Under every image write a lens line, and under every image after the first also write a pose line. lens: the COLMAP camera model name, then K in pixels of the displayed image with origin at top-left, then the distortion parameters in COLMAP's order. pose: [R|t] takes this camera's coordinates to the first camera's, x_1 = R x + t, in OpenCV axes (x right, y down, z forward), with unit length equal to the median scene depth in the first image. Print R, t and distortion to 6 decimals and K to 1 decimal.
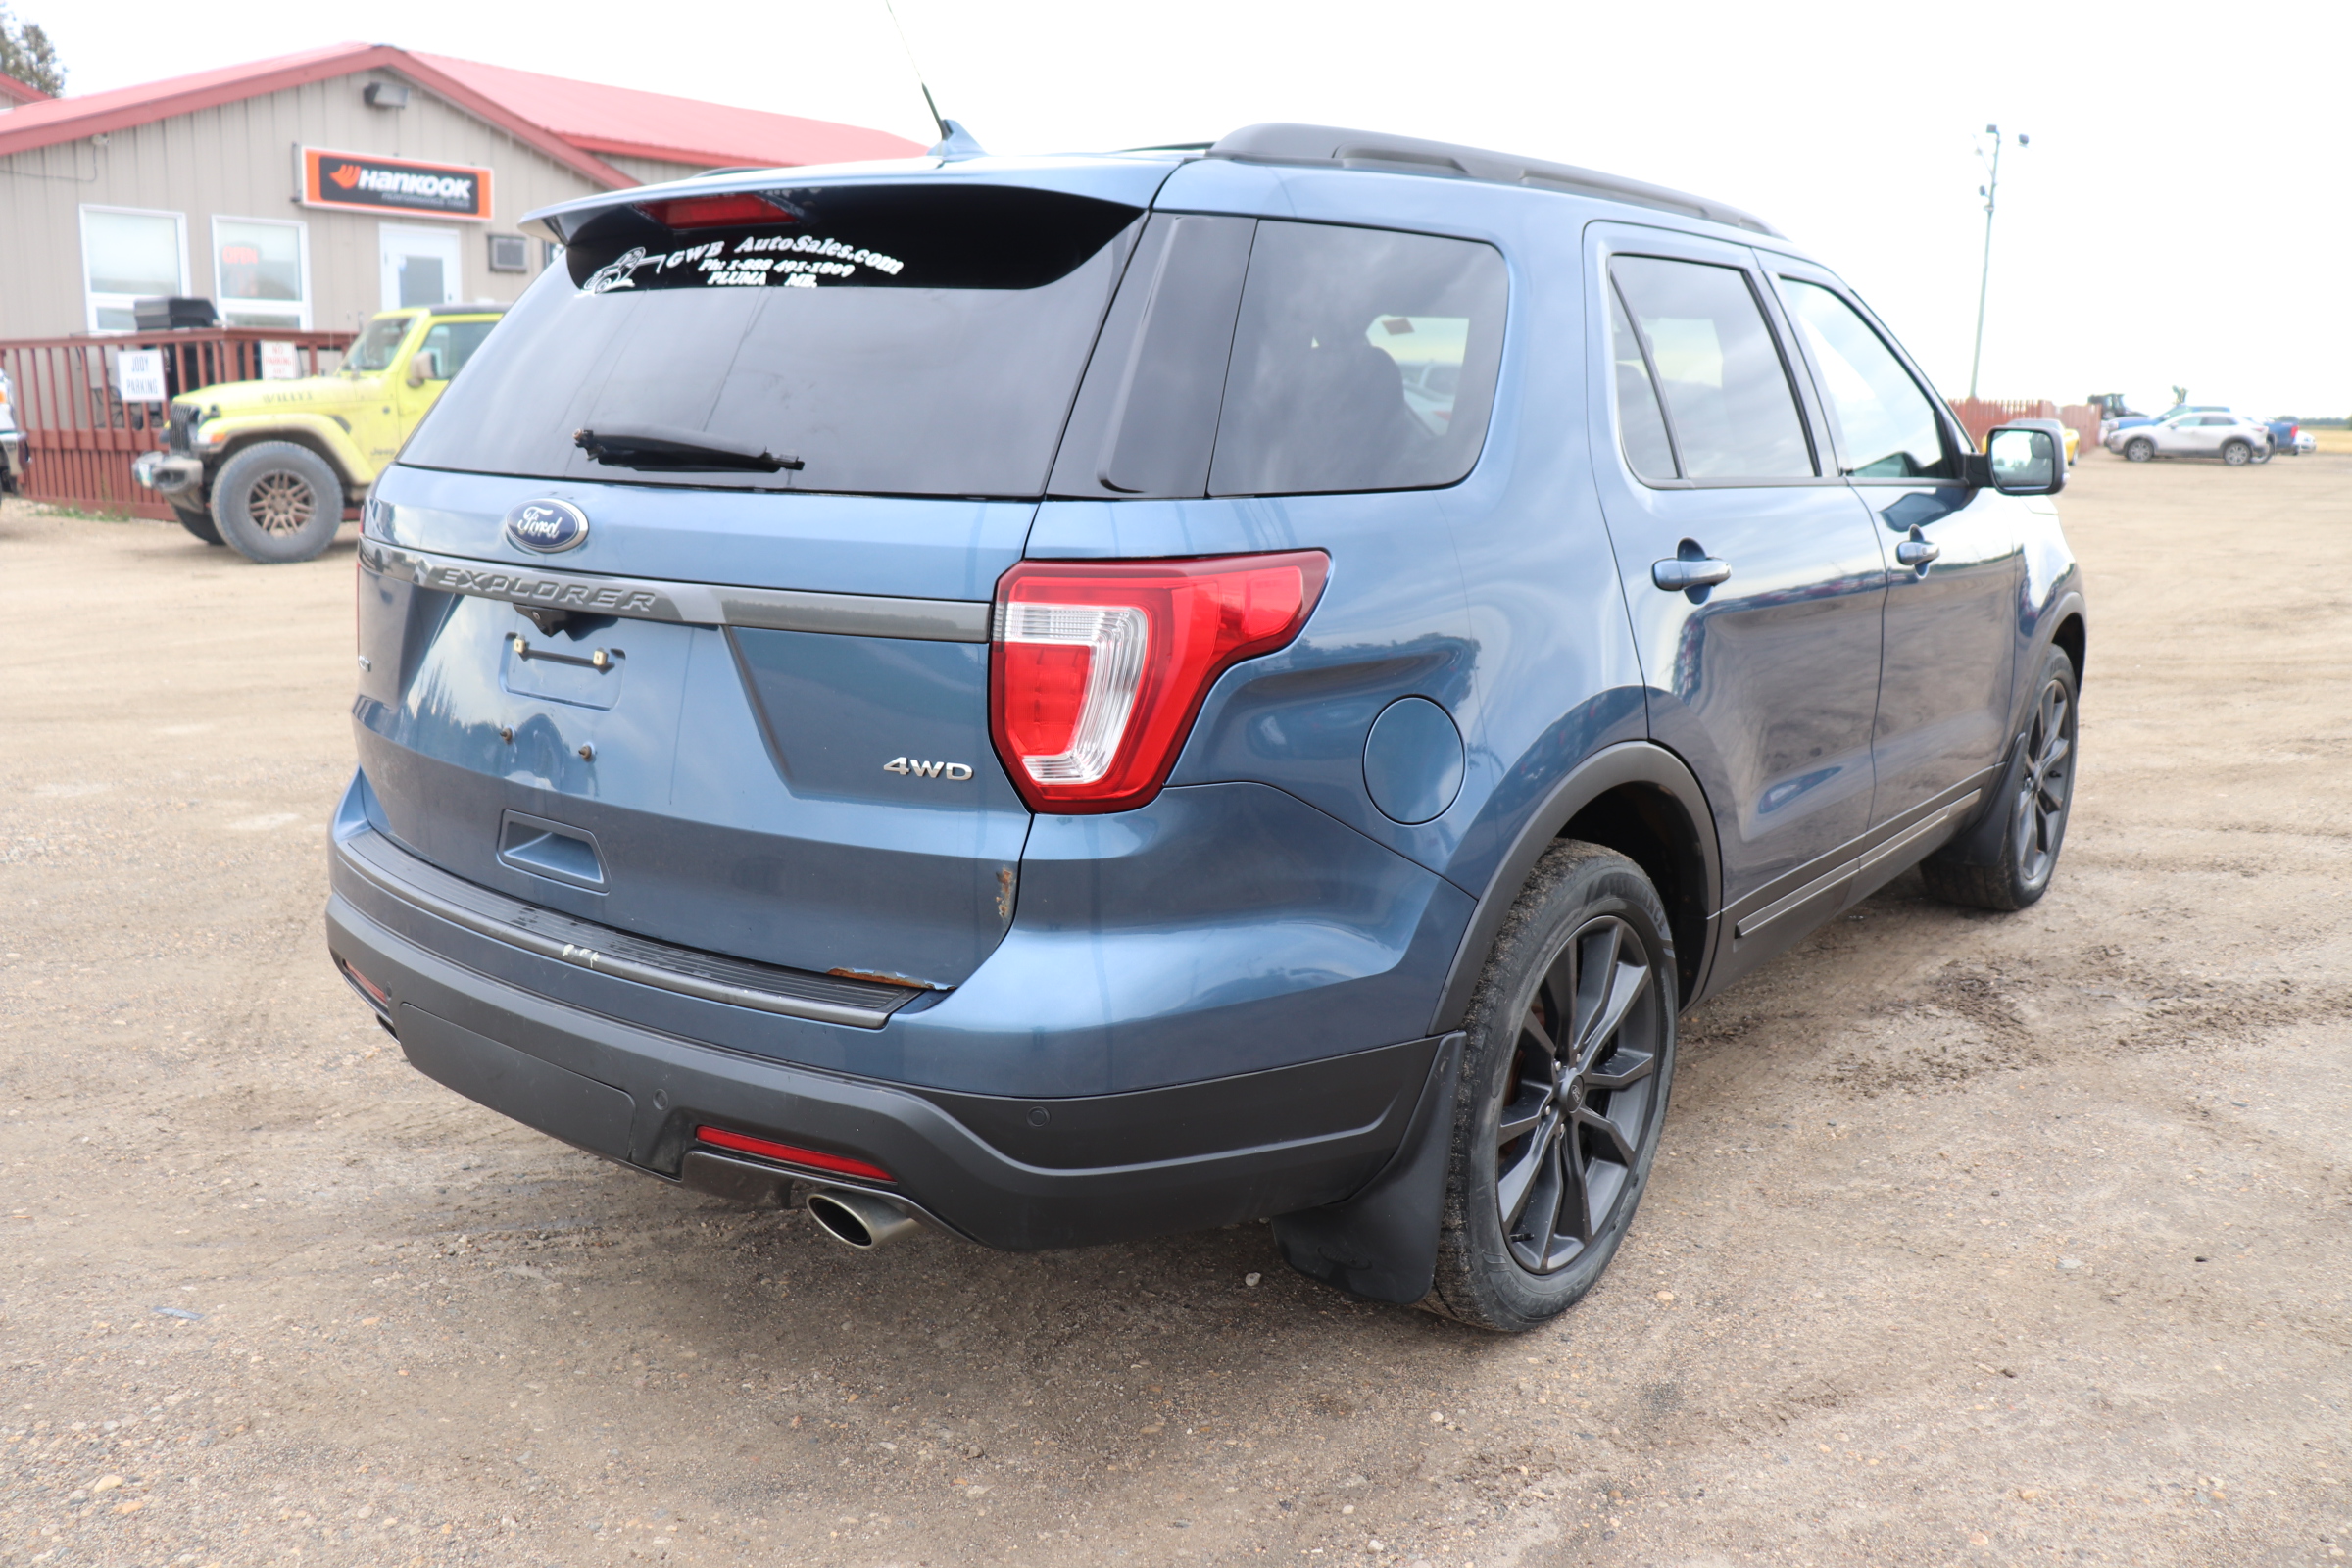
lens RADIAL K [[1918.1, 0, 1179.5], [0, 1918.1, 785.4], [0, 0, 1]] dist [-0.147055, 0.102392]
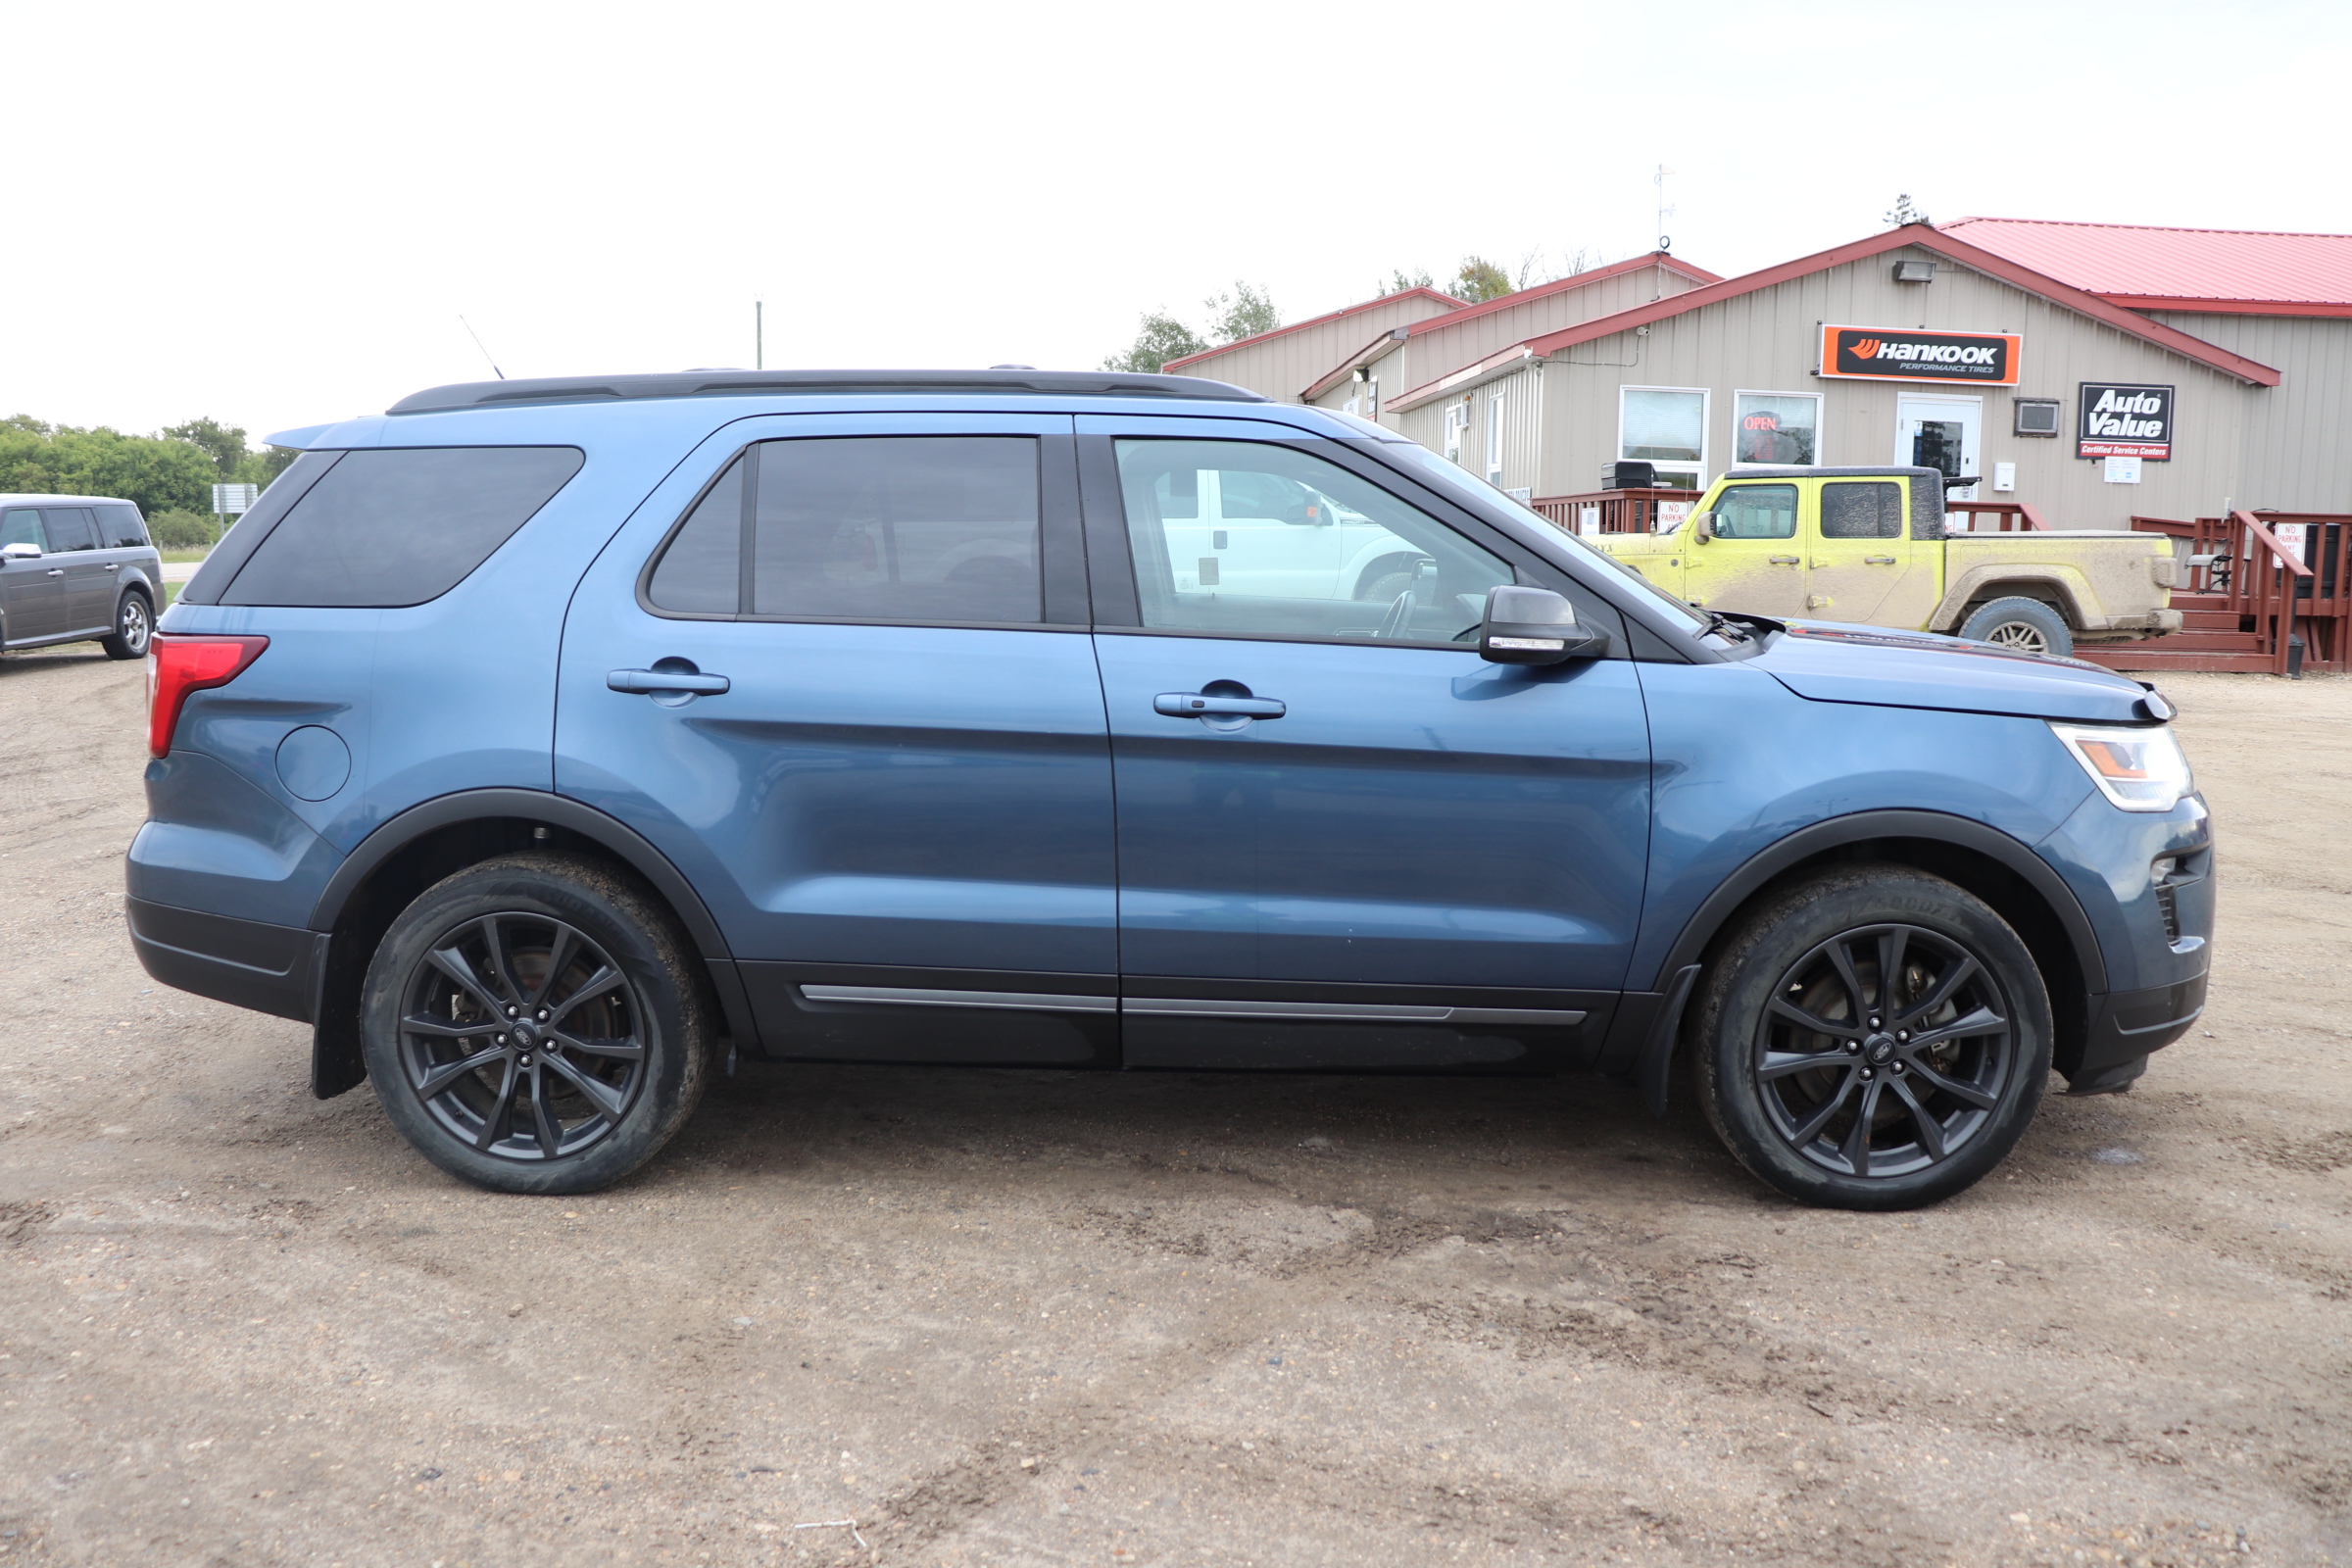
lens RADIAL K [[1918.1, 0, 1173.4], [0, 1918.1, 801.0], [0, 0, 1]] dist [-0.147055, 0.102392]
pose [[0.578611, 0.110962, -0.808020, 1.821885], [-0.170566, 0.985258, 0.013162, -0.131506], [0.797569, 0.130206, 0.589008, 0.597431]]
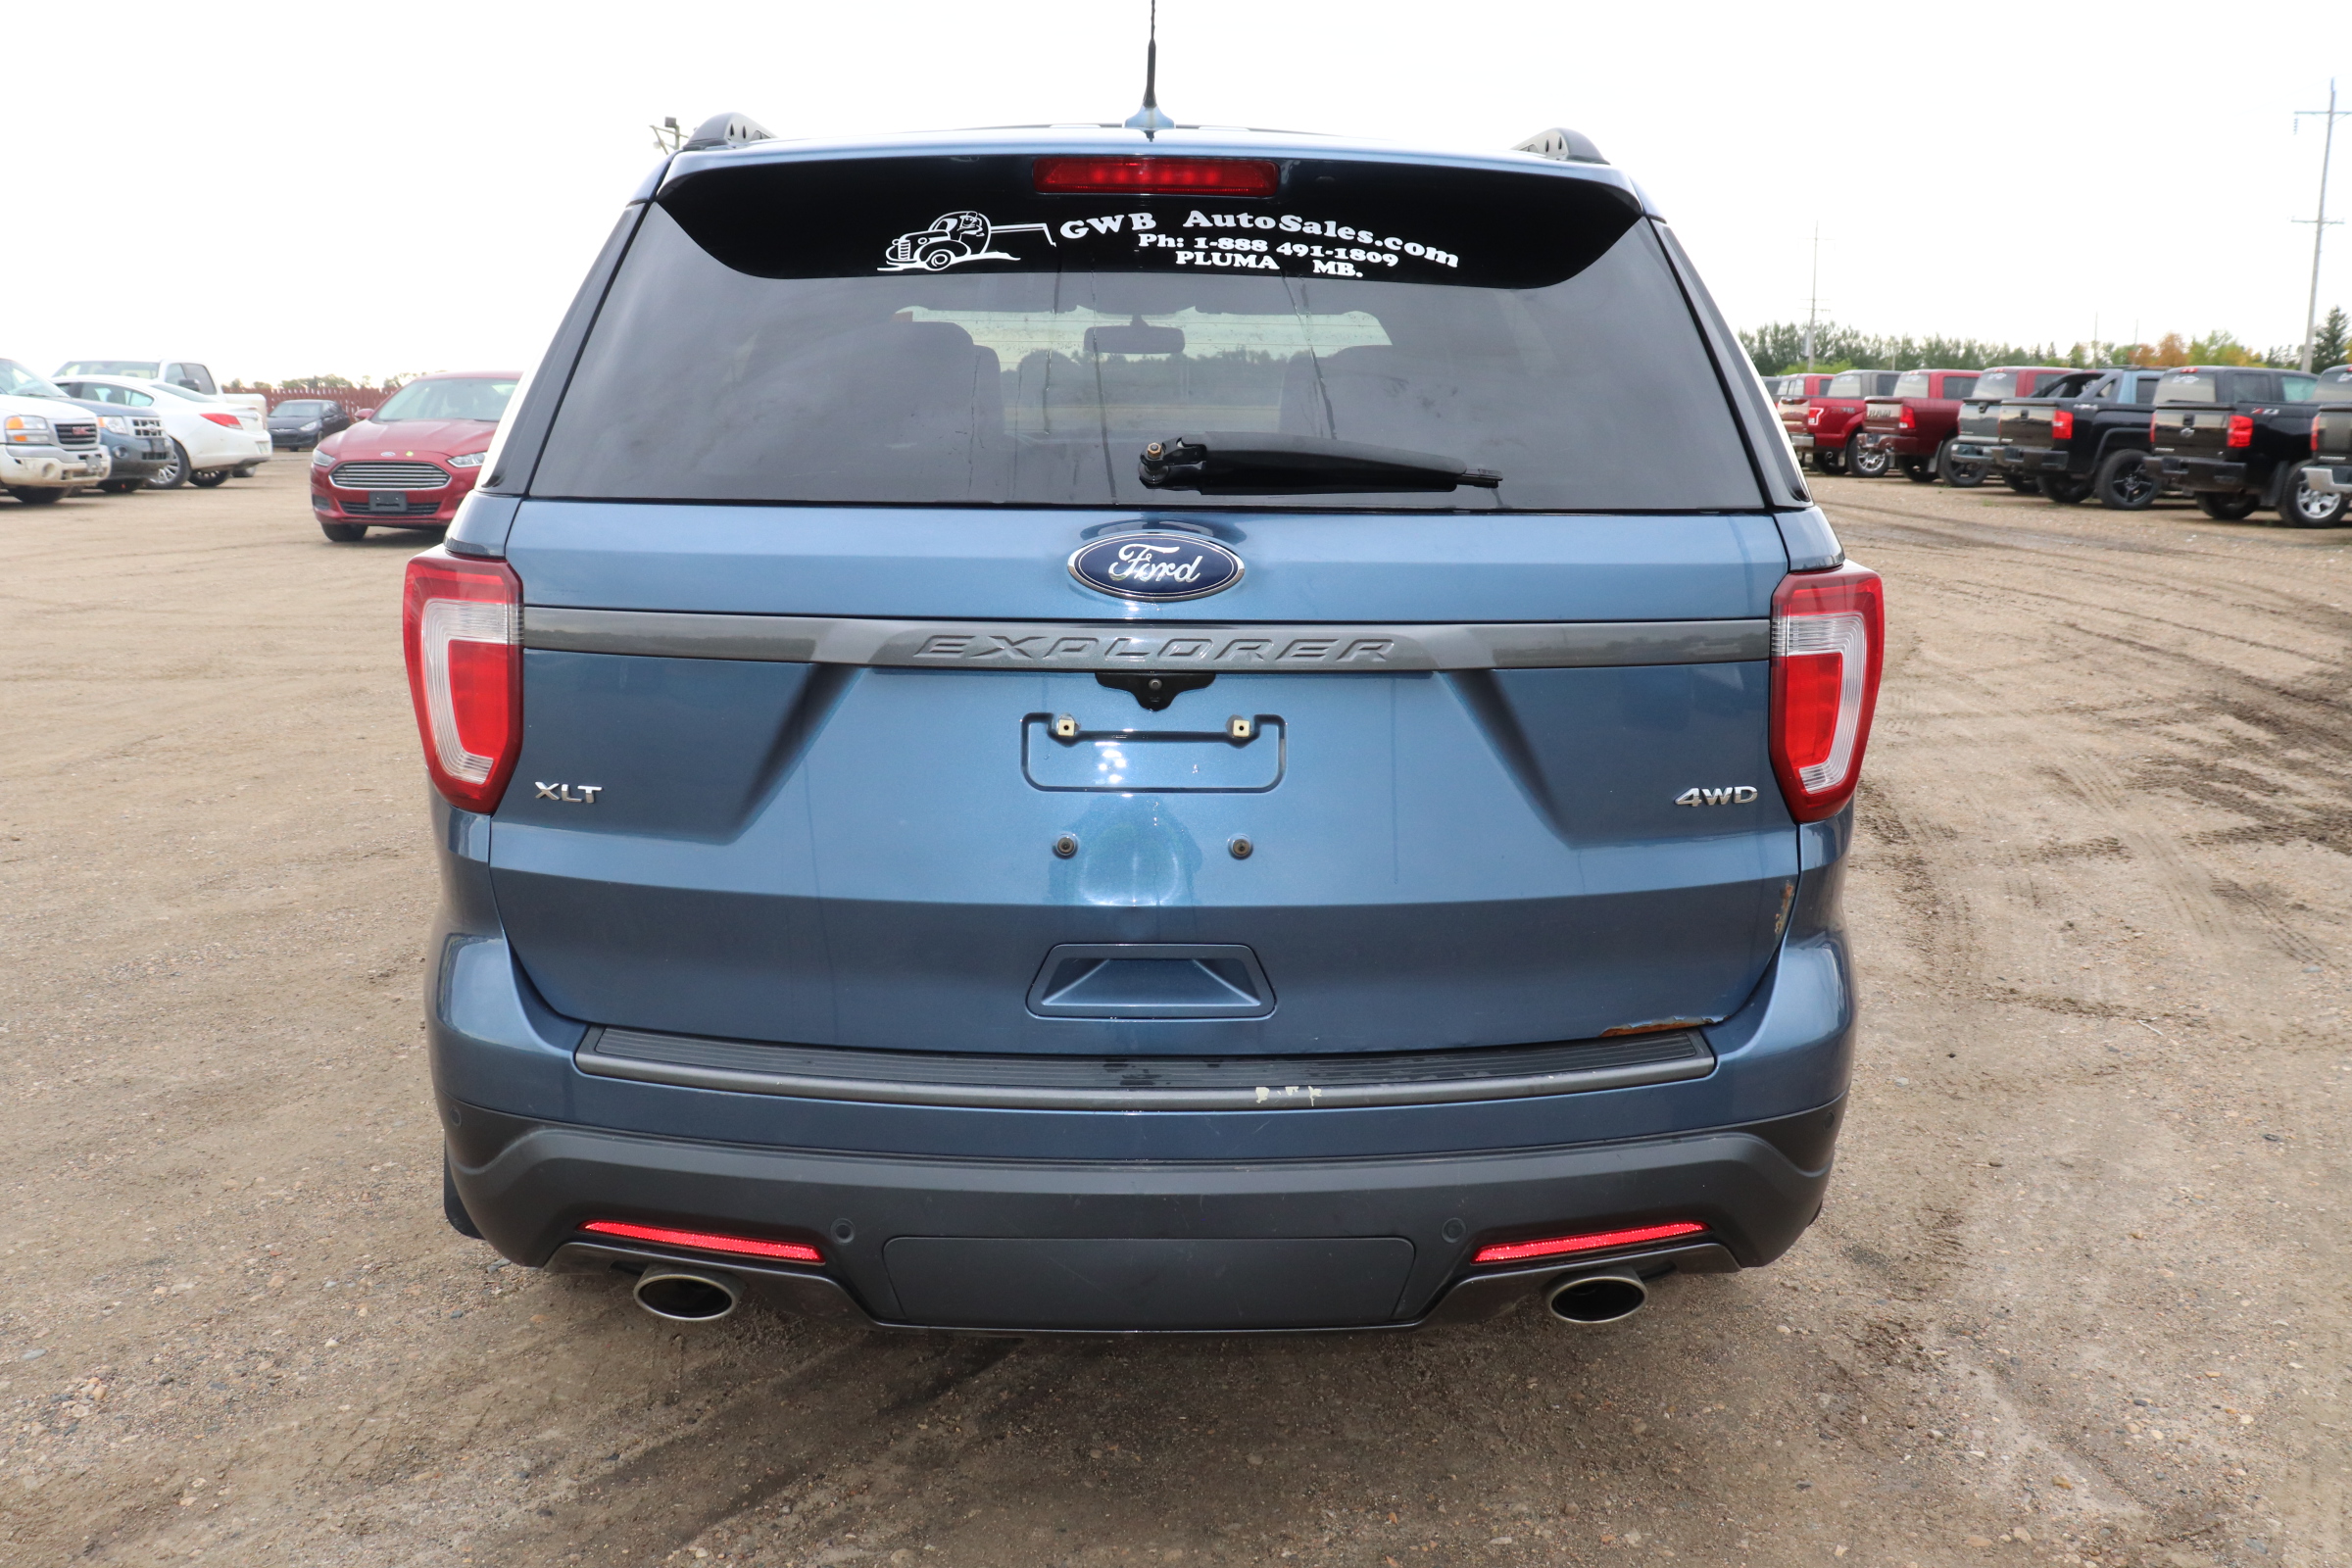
lens RADIAL K [[1918.1, 0, 1188.3], [0, 1918.1, 771.5], [0, 0, 1]] dist [-0.147055, 0.102392]
pose [[0.773870, -0.133608, 0.619092, -0.783859], [0.132215, 0.990039, 0.048395, -0.086459], [-0.619391, 0.044402, 0.783826, 0.356386]]
